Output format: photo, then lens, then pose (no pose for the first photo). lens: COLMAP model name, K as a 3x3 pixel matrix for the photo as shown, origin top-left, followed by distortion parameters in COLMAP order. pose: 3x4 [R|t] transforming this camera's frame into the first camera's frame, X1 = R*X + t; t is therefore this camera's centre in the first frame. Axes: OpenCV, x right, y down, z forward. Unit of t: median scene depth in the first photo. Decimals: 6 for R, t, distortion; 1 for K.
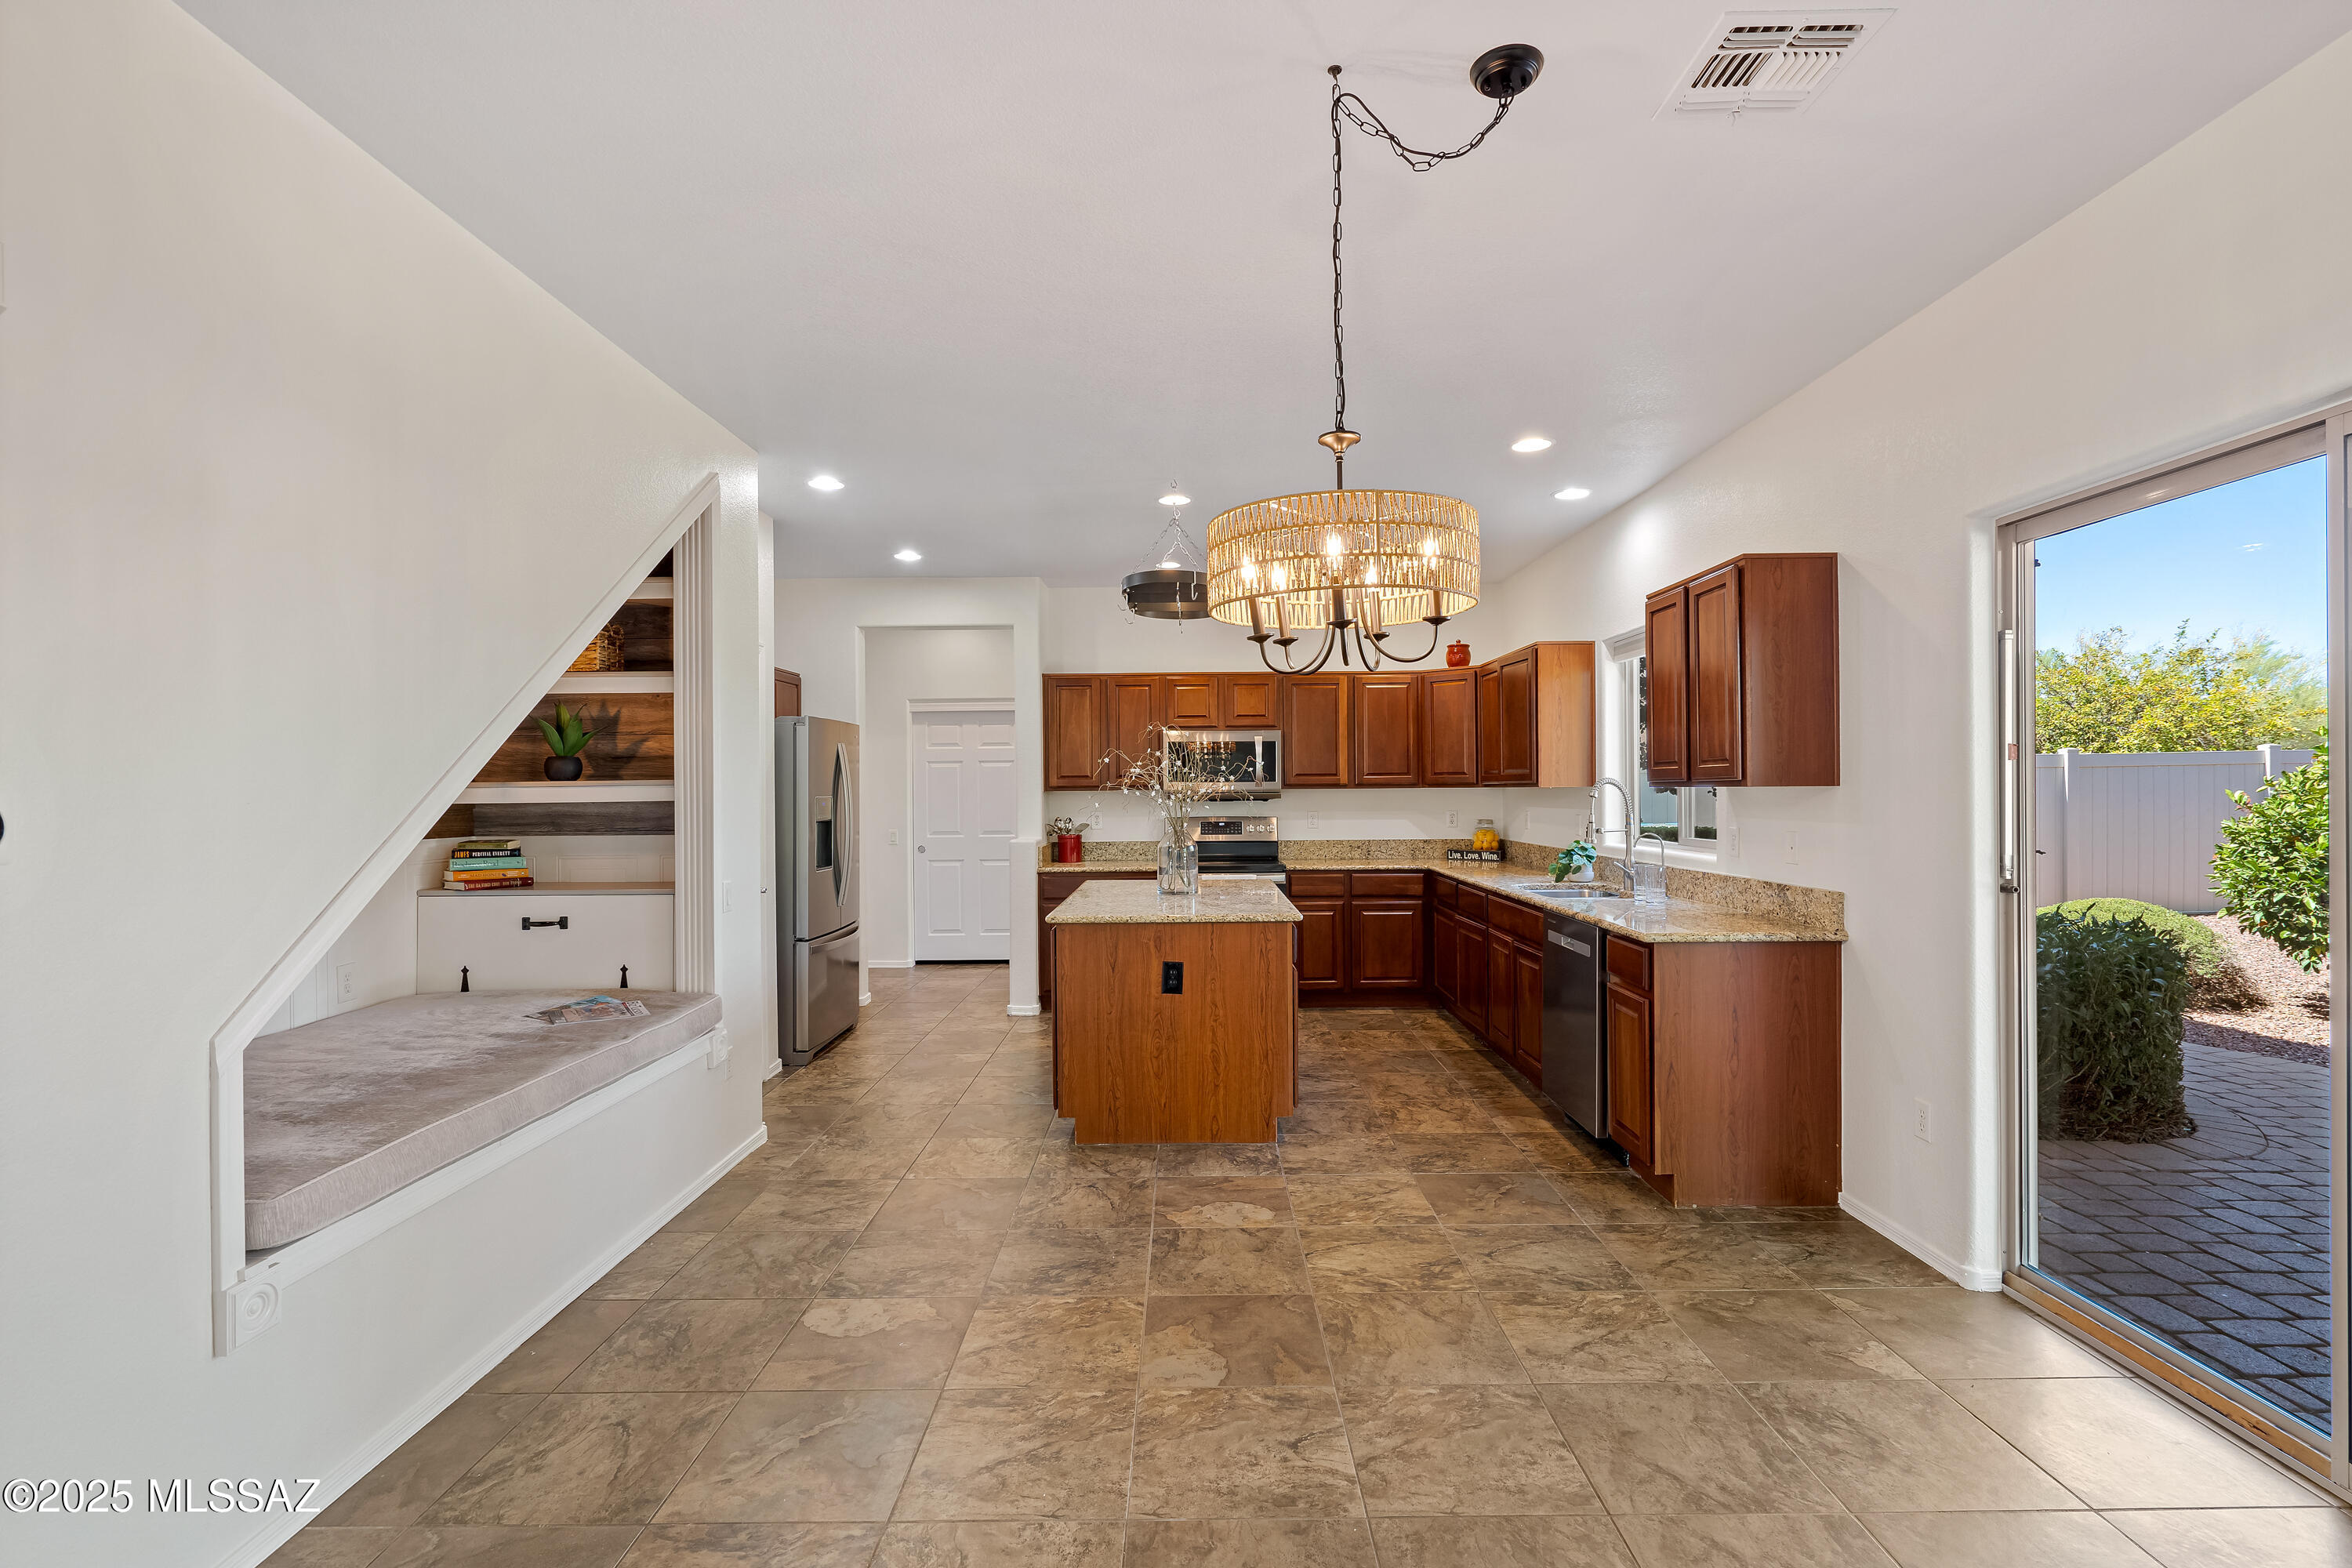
lens RADIAL K [[1096.3, 0, 1183.2], [0, 1096.3, 789.0], [0, 0, 1]] dist [-0.004854, 0.004107]
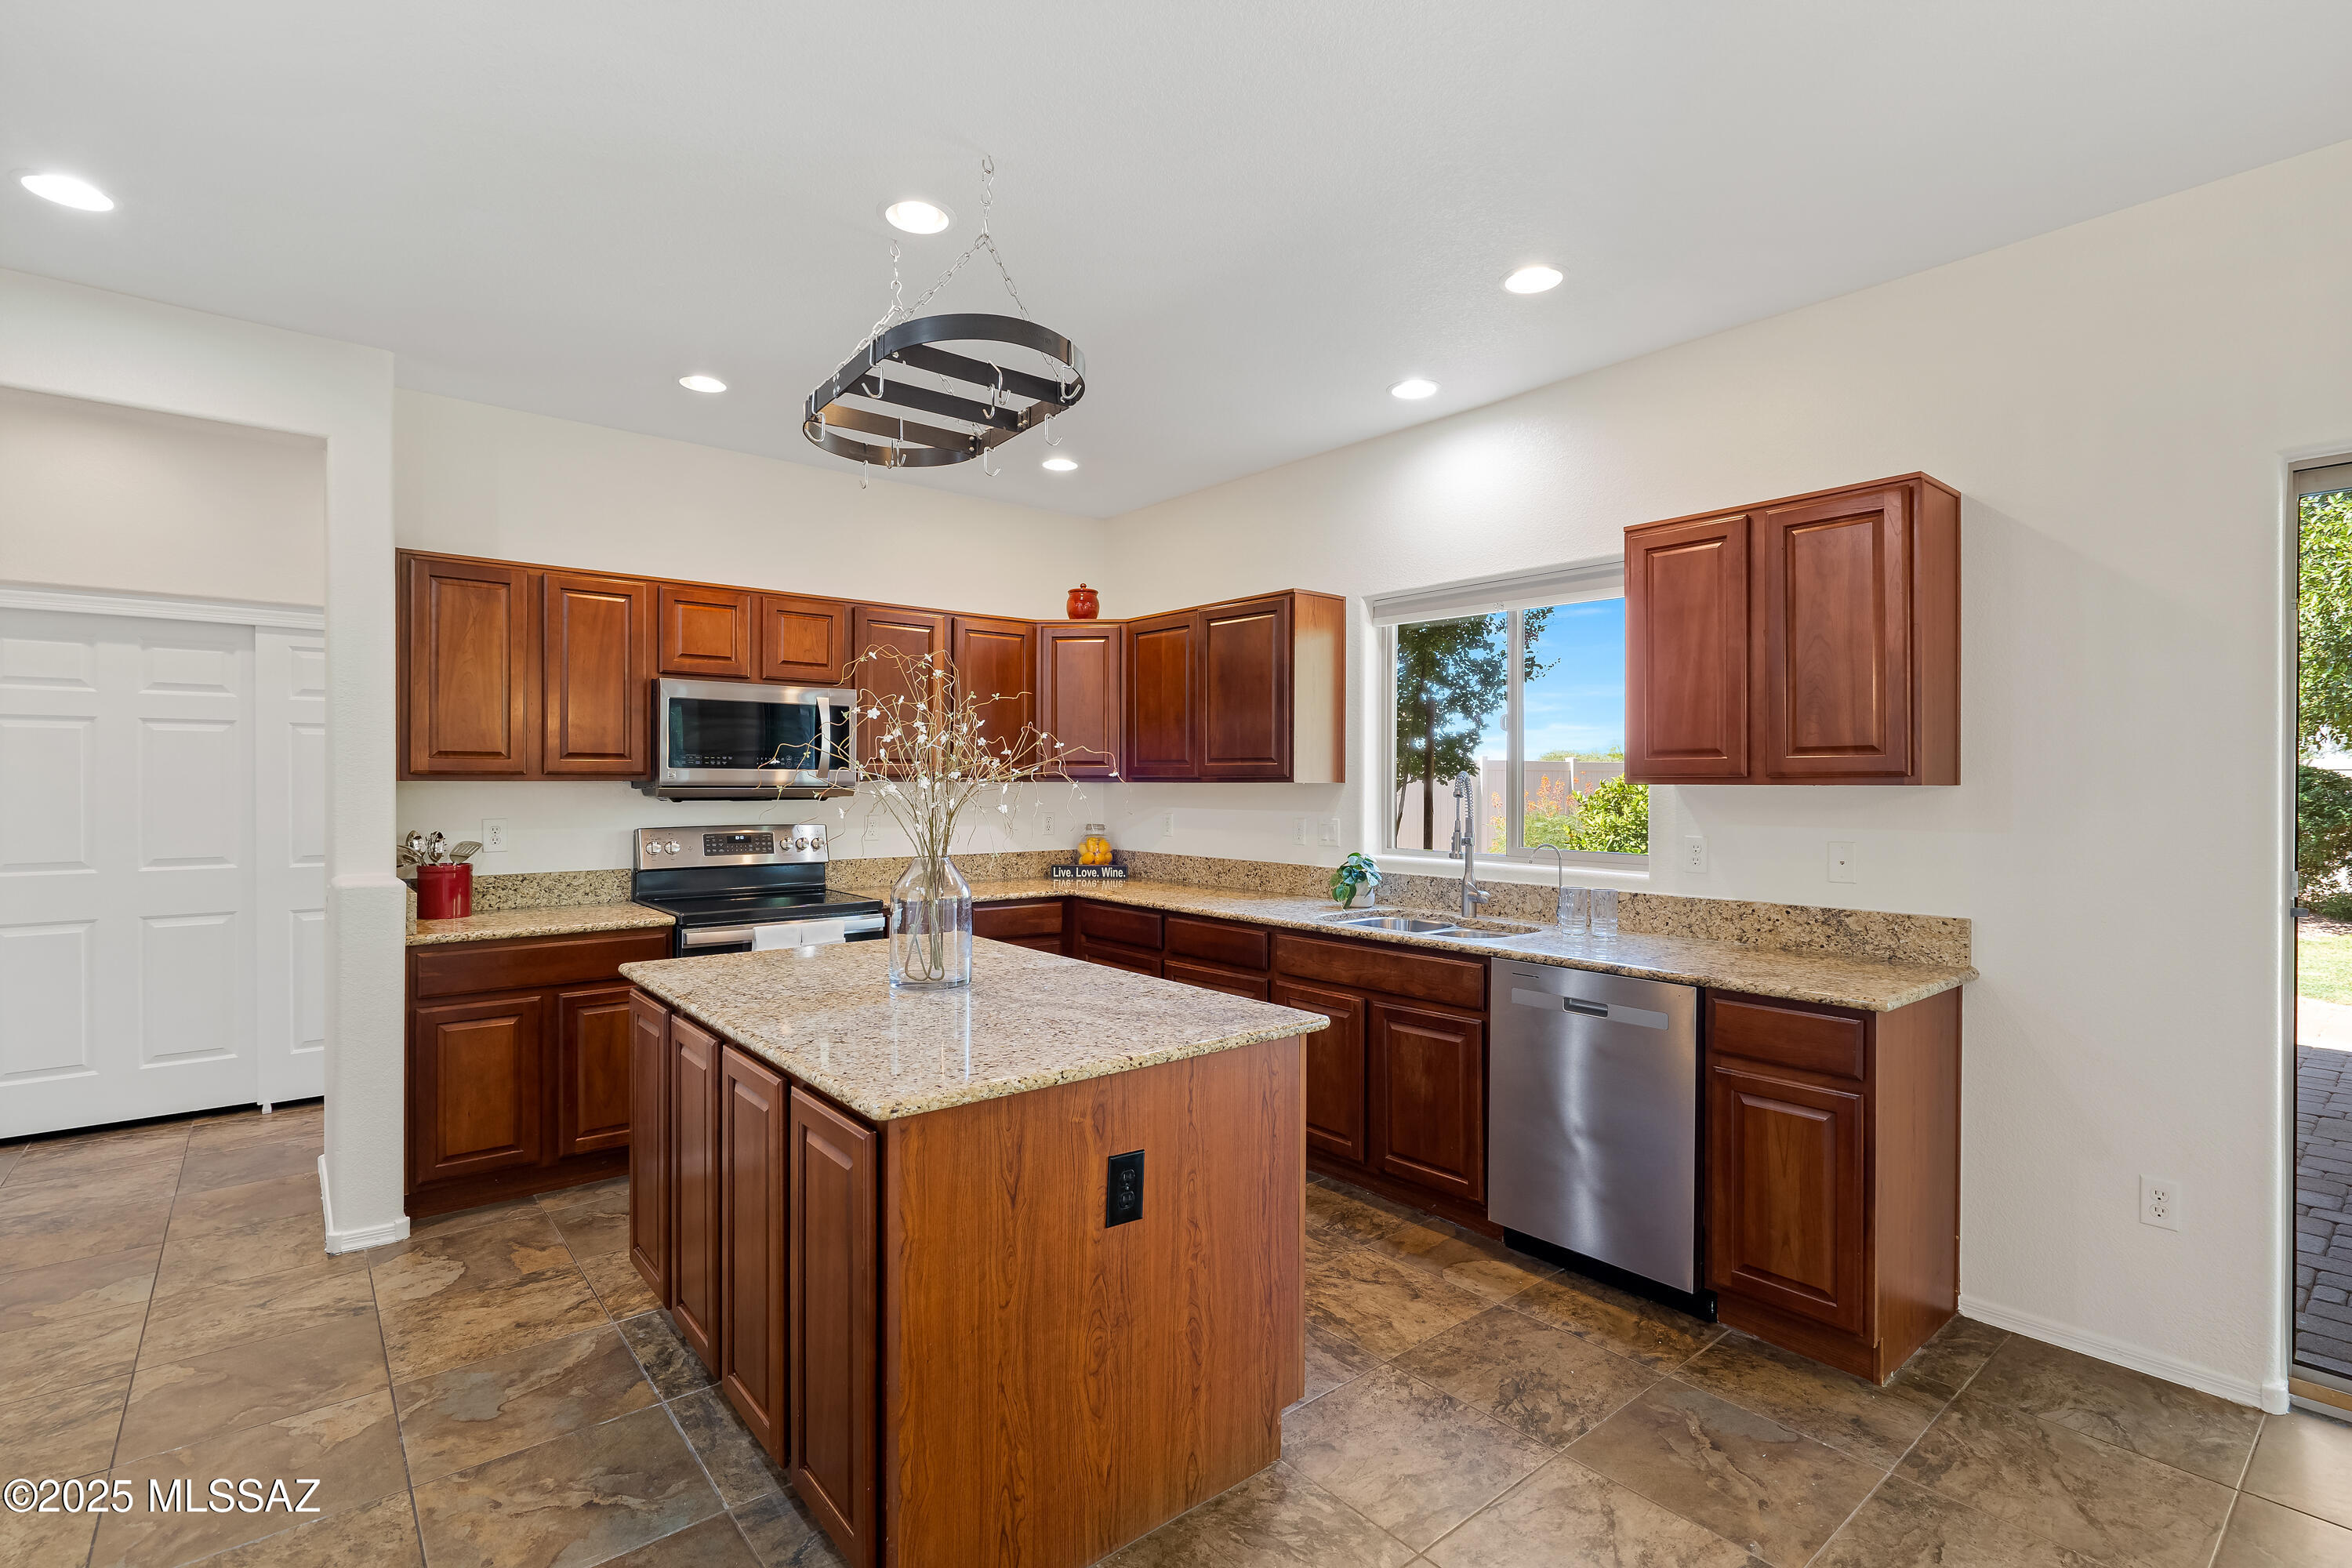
lens RADIAL K [[1096.3, 0, 1185.7], [0, 1096.3, 786.1], [0, 0, 1]] dist [-0.004854, 0.004107]
pose [[0.764841, 0.007765, 0.644172, -0.264073], [-0.008678, 0.999961, -0.001751, 0.003212], [-0.644161, -0.004251, 0.764878, 0.578172]]
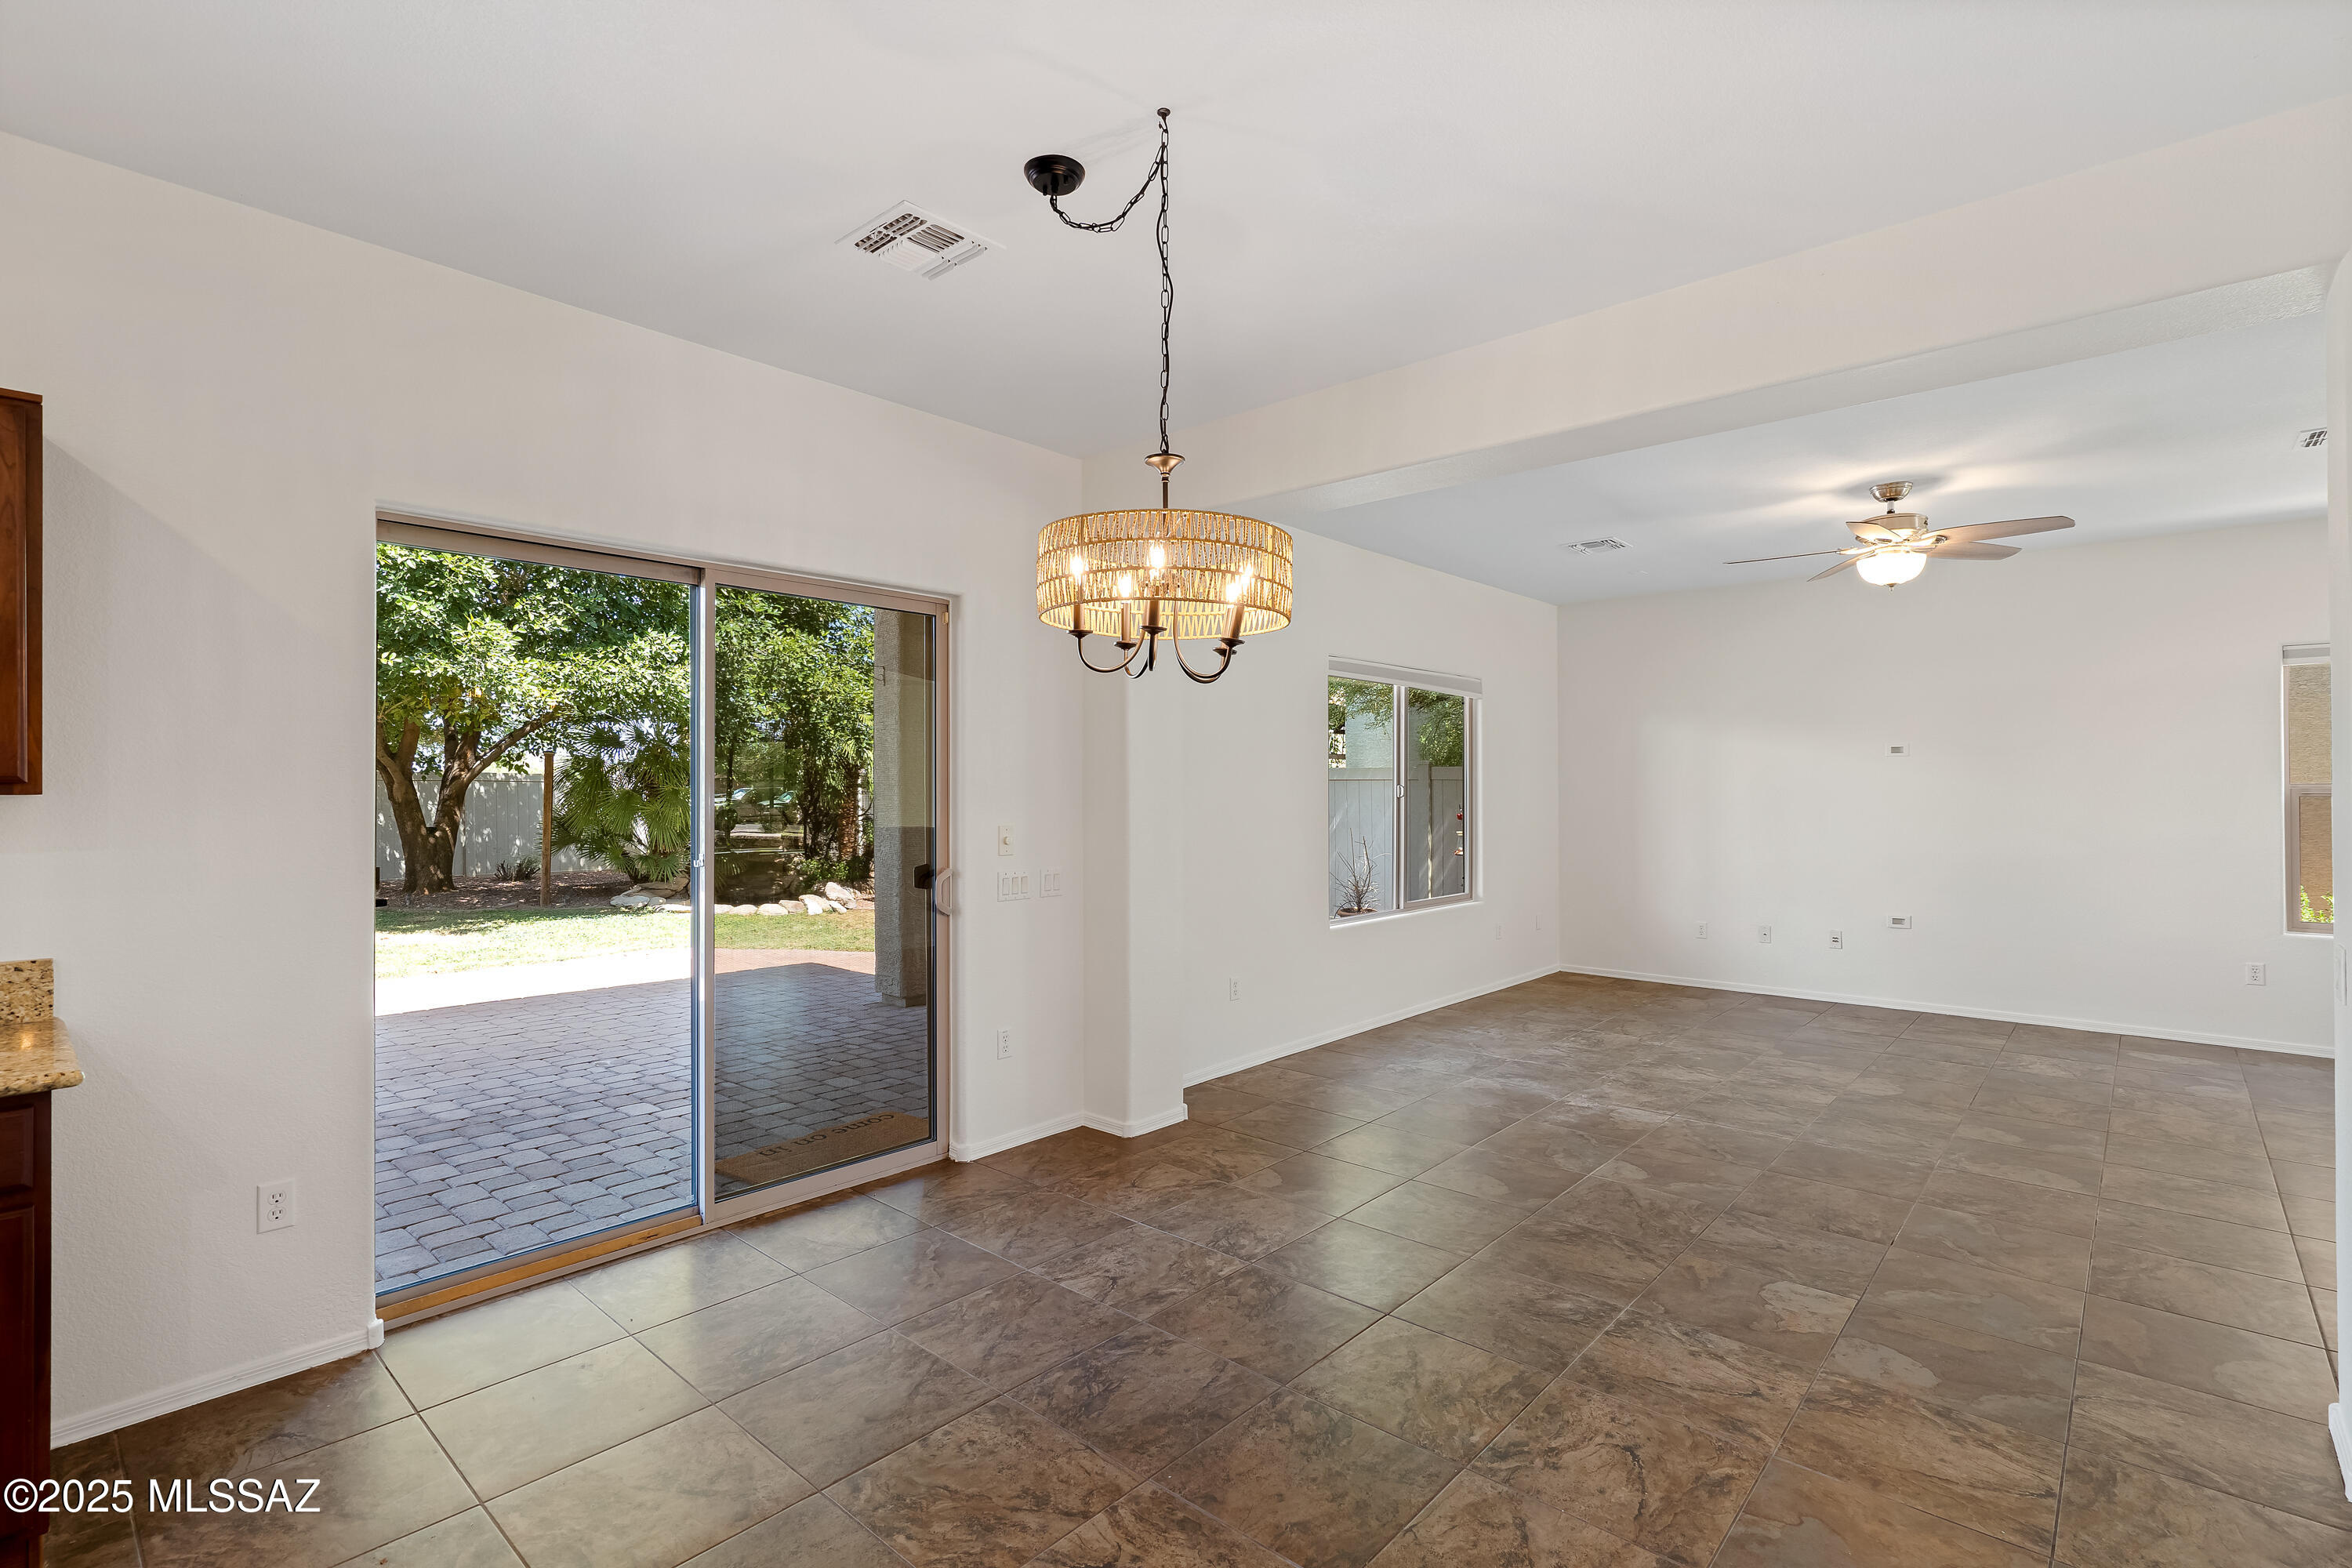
lens RADIAL K [[1096.3, 0, 1178.5], [0, 1096.3, 782.7], [0, 0, 1]] dist [-0.004854, 0.004107]
pose [[-0.749112, 0.016588, 0.662236, -0.250912], [0.009419, 0.999852, -0.014390, 0.004575], [-0.662377, -0.004542, -0.749157, 0.789975]]
